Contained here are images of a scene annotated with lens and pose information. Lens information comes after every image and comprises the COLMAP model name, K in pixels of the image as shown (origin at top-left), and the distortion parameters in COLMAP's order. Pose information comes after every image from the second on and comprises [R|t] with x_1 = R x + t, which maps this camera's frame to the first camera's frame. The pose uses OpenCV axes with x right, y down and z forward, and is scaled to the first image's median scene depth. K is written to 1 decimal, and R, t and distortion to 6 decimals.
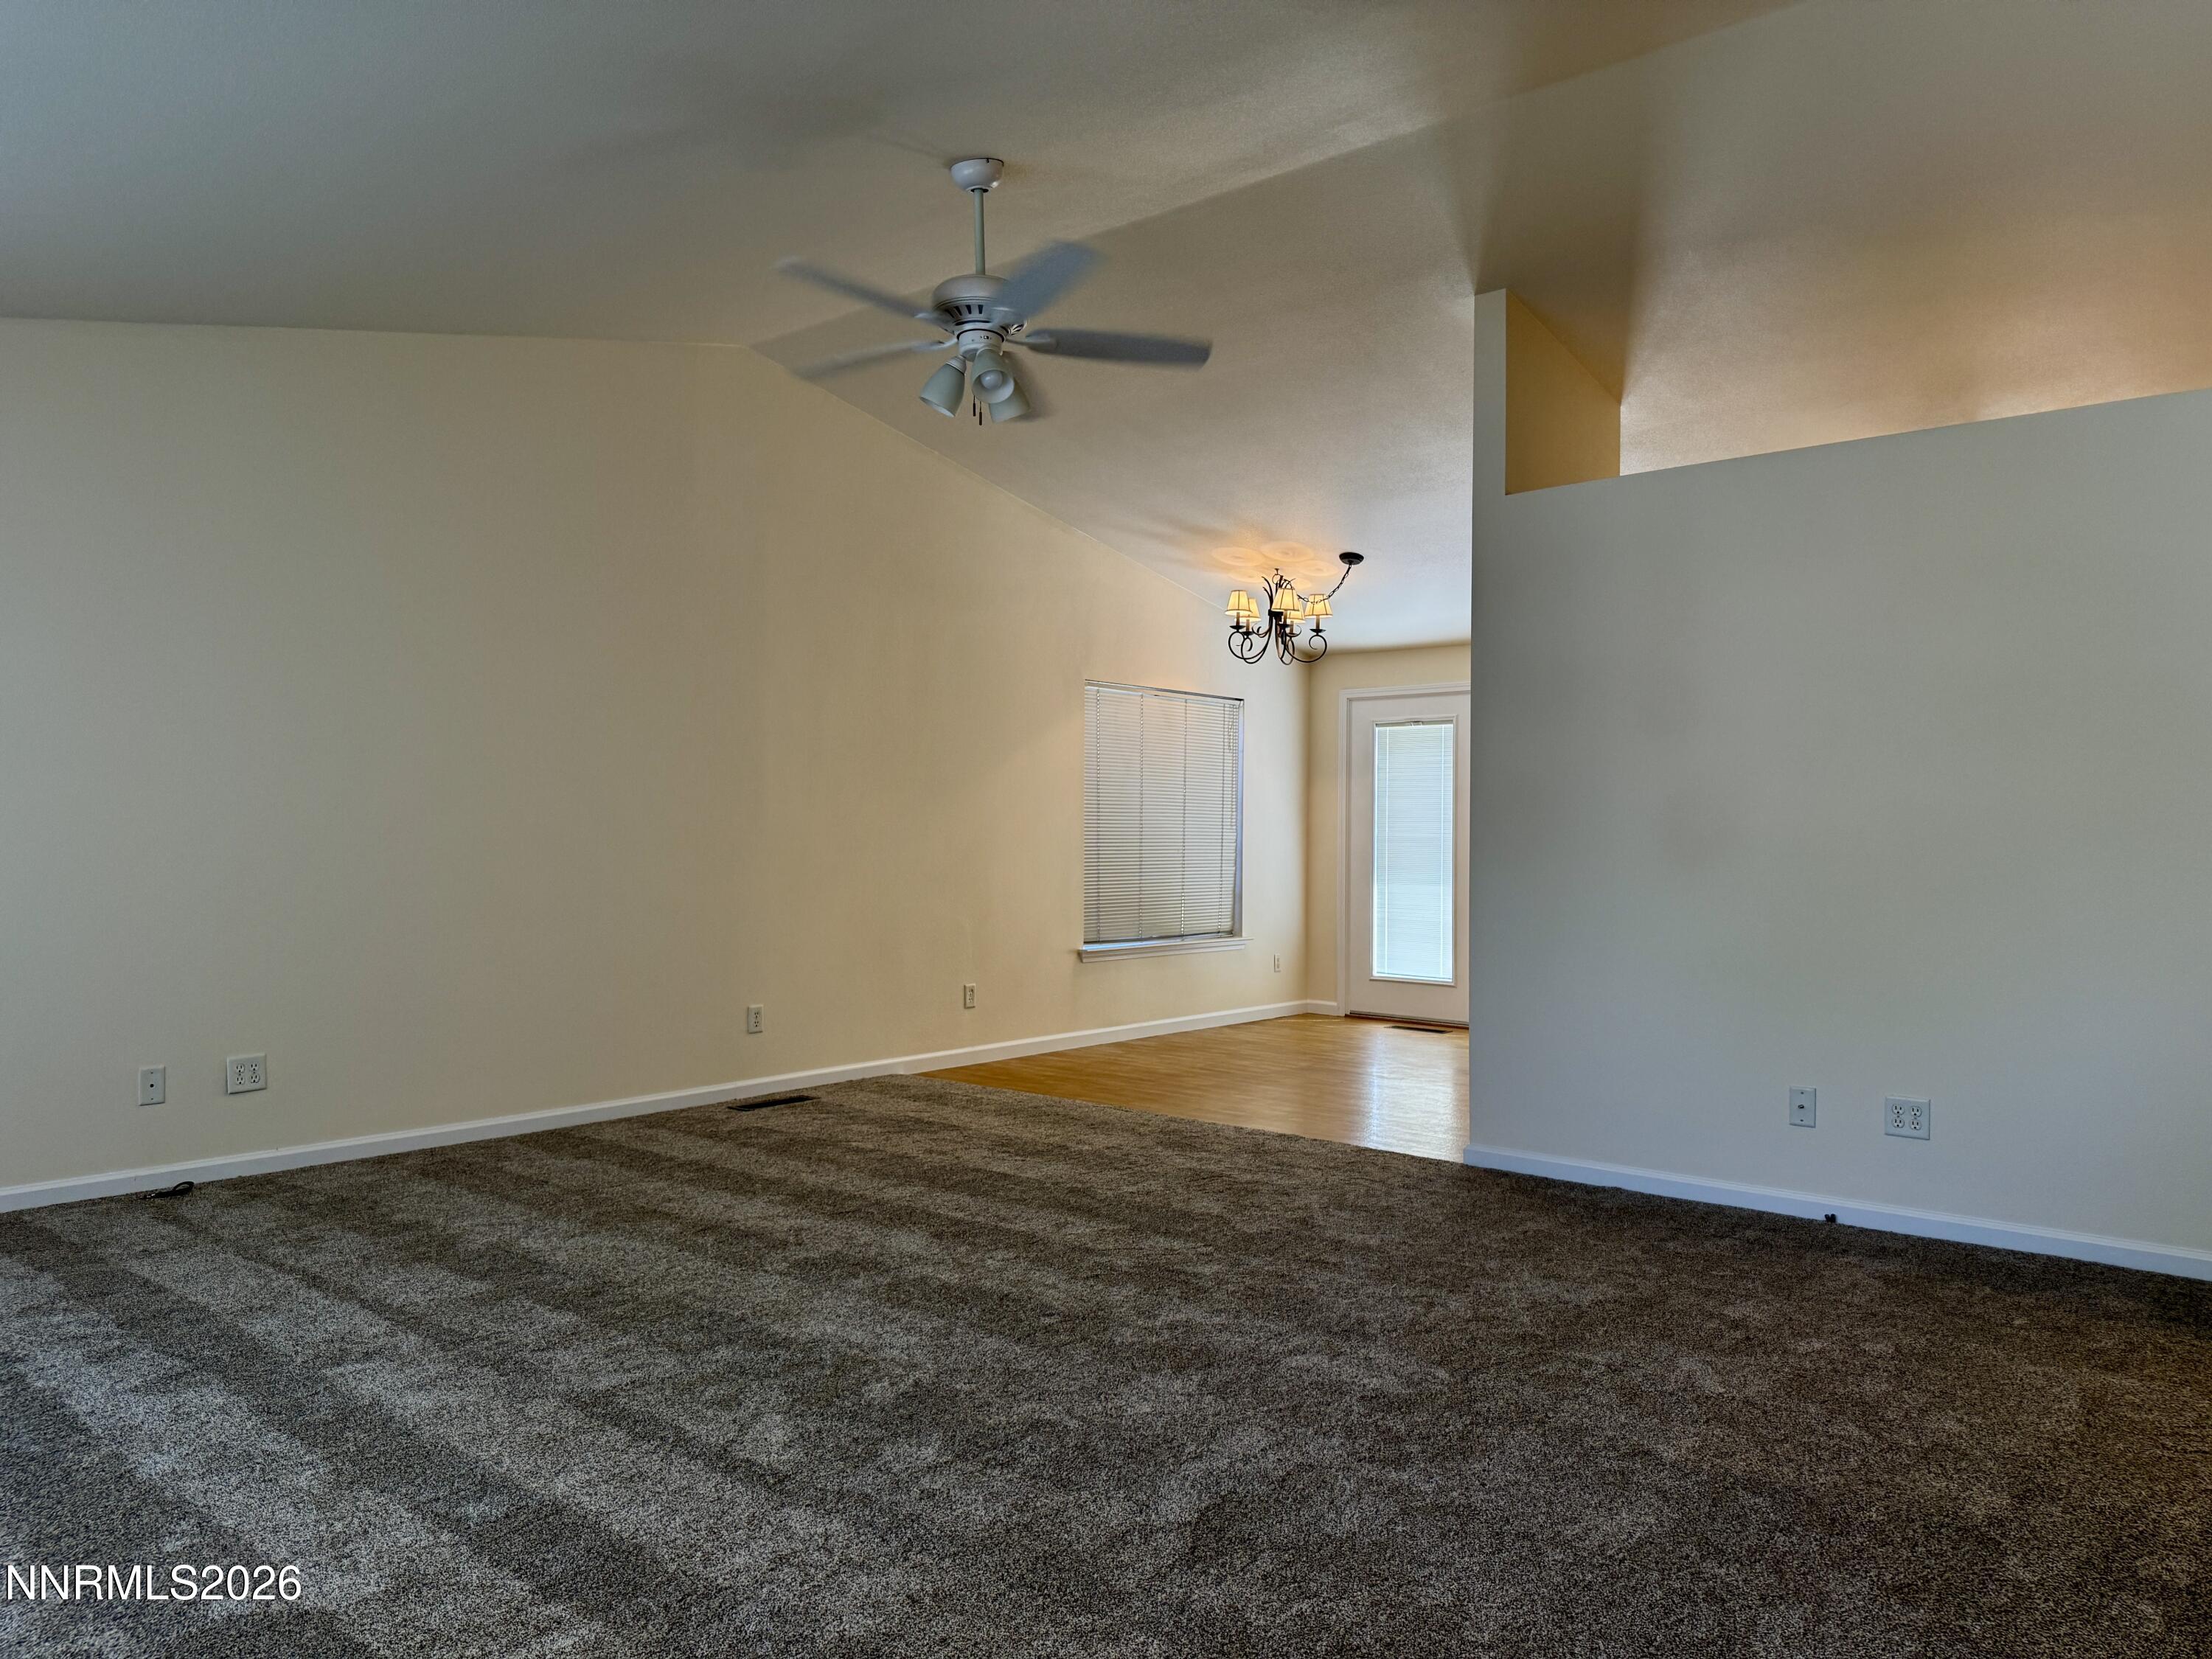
lens RADIAL K [[1560.2, 0, 1093.8], [0, 1560.2, 833.4], [0, 0, 1]] dist [0.022990, -0.032107]
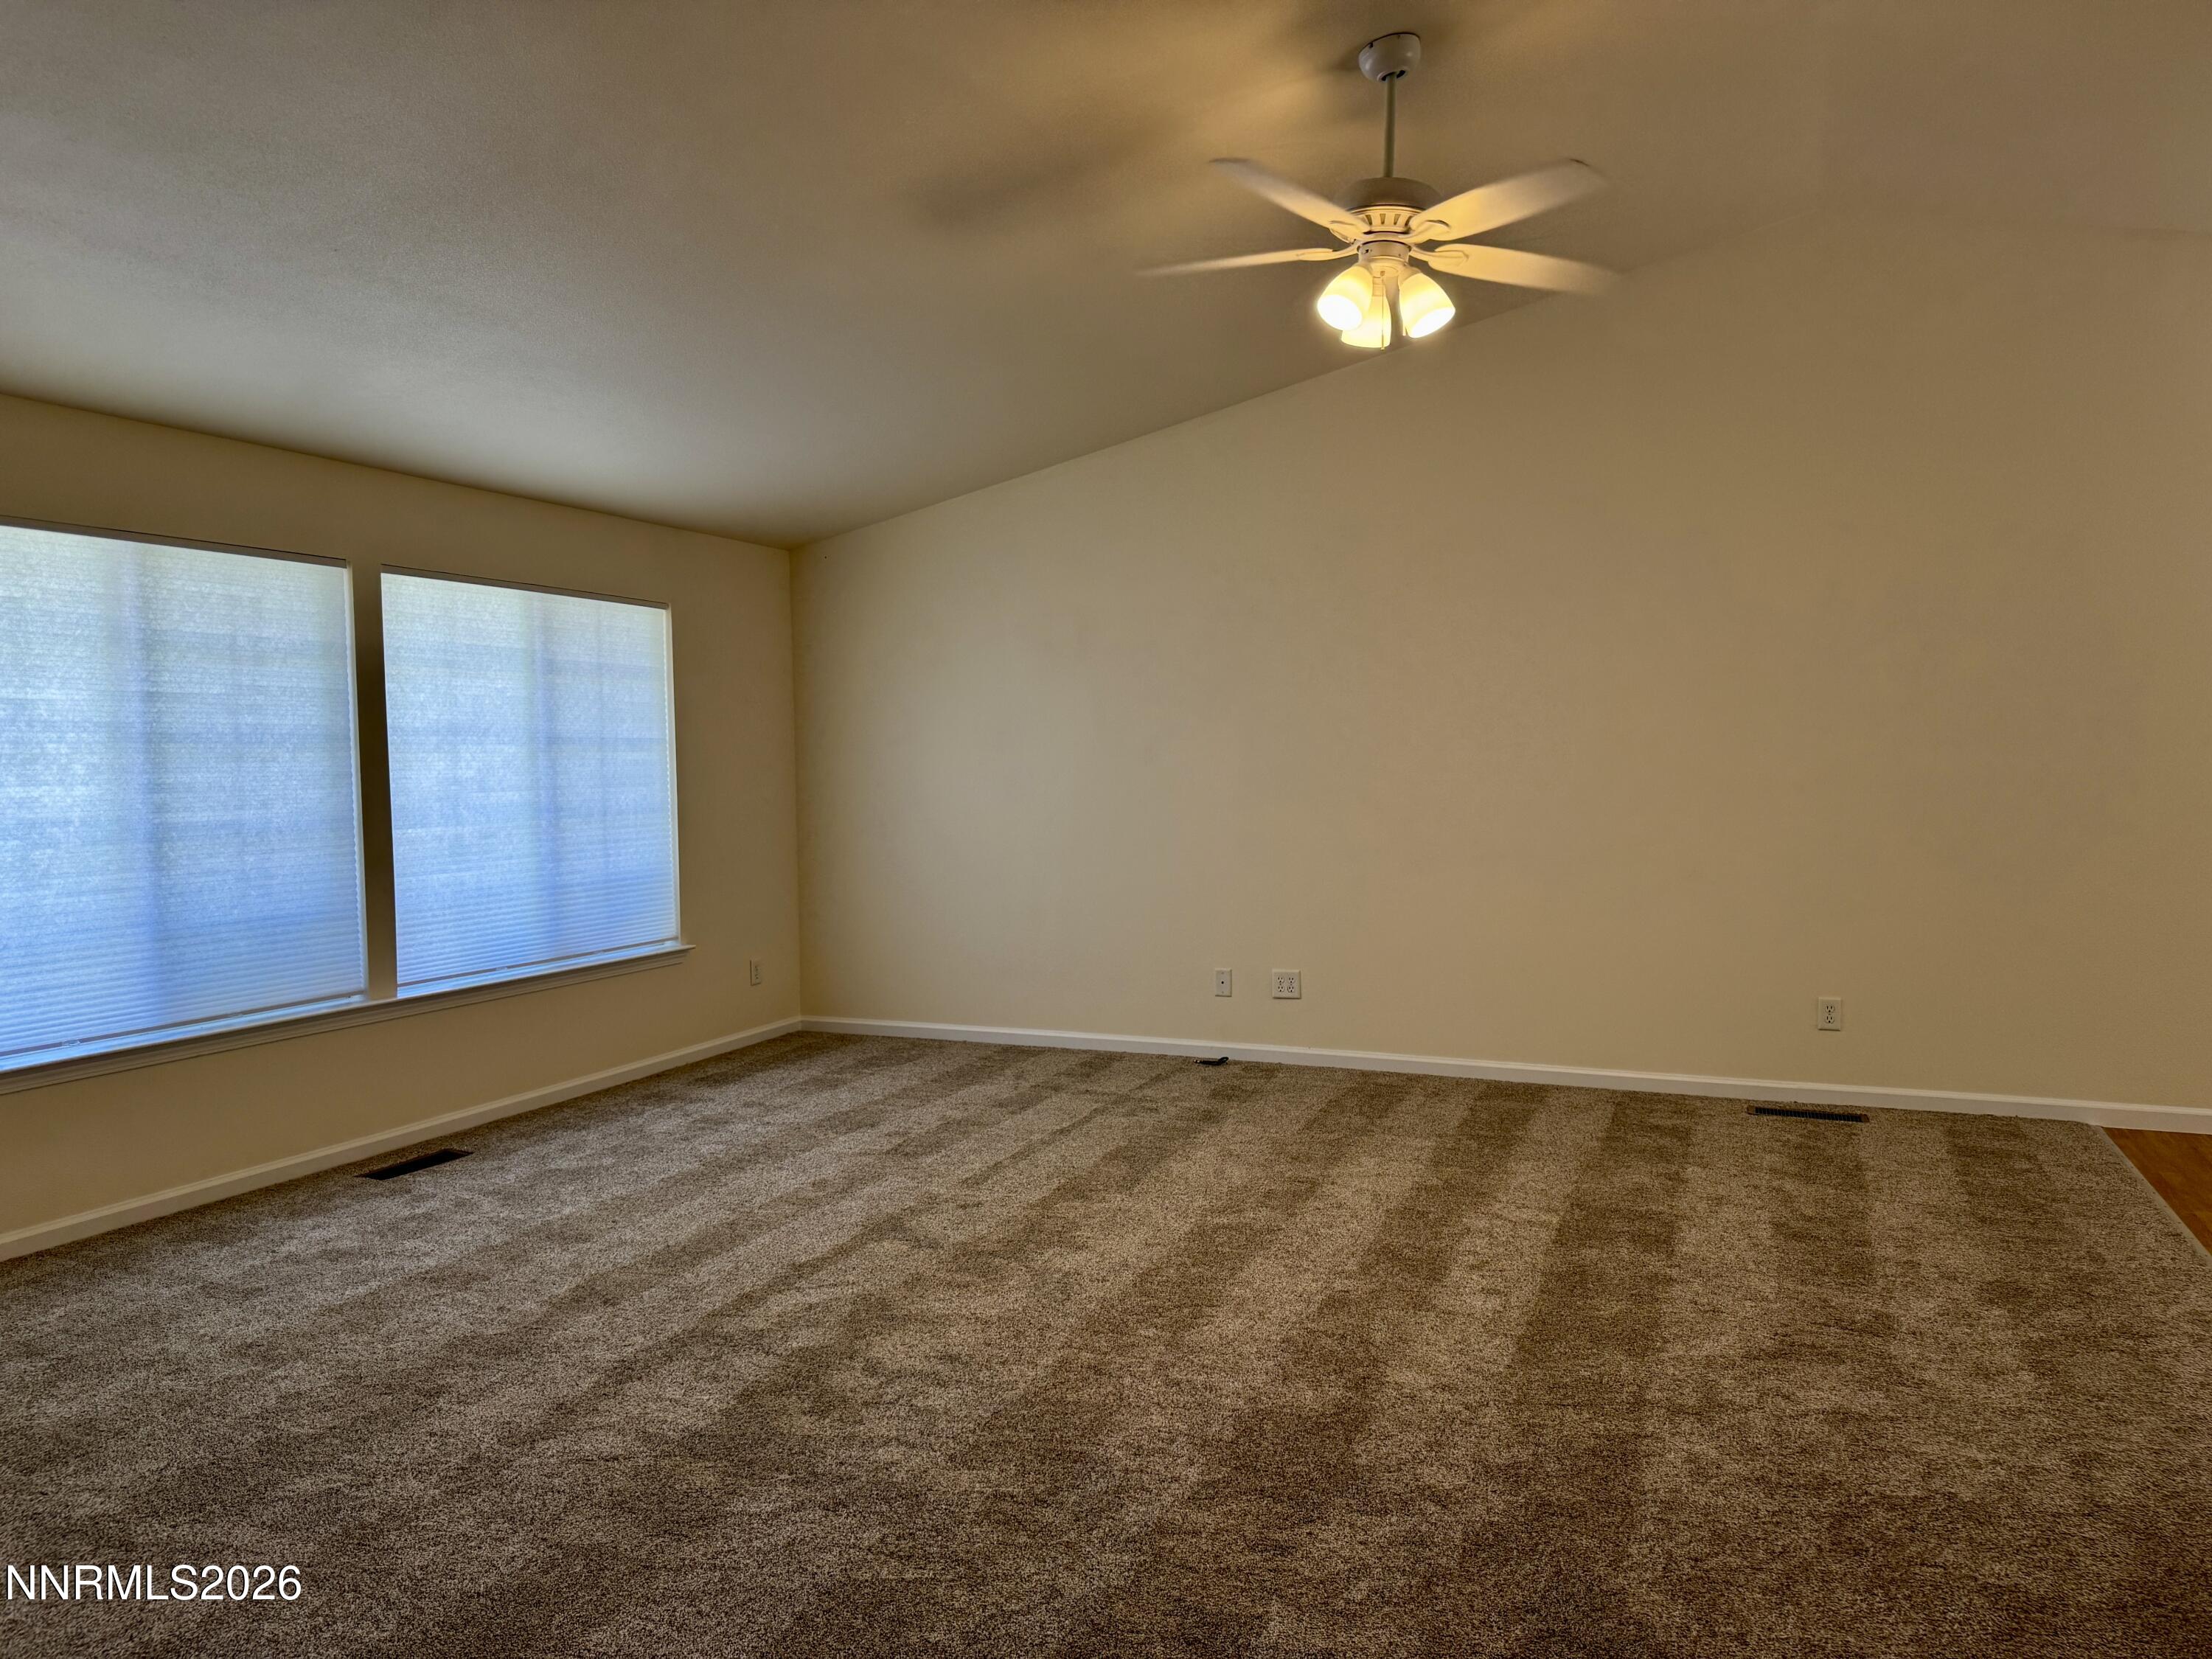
lens RADIAL K [[1560.2, 0, 1100.0], [0, 1560.2, 822.3], [0, 0, 1]] dist [0.022990, -0.032107]
pose [[0.278631, 0.044750, -0.959355, 0.787500], [0.015092, 0.998586, 0.050963, -0.059747], [0.960280, -0.028679, 0.277562, 0.599162]]
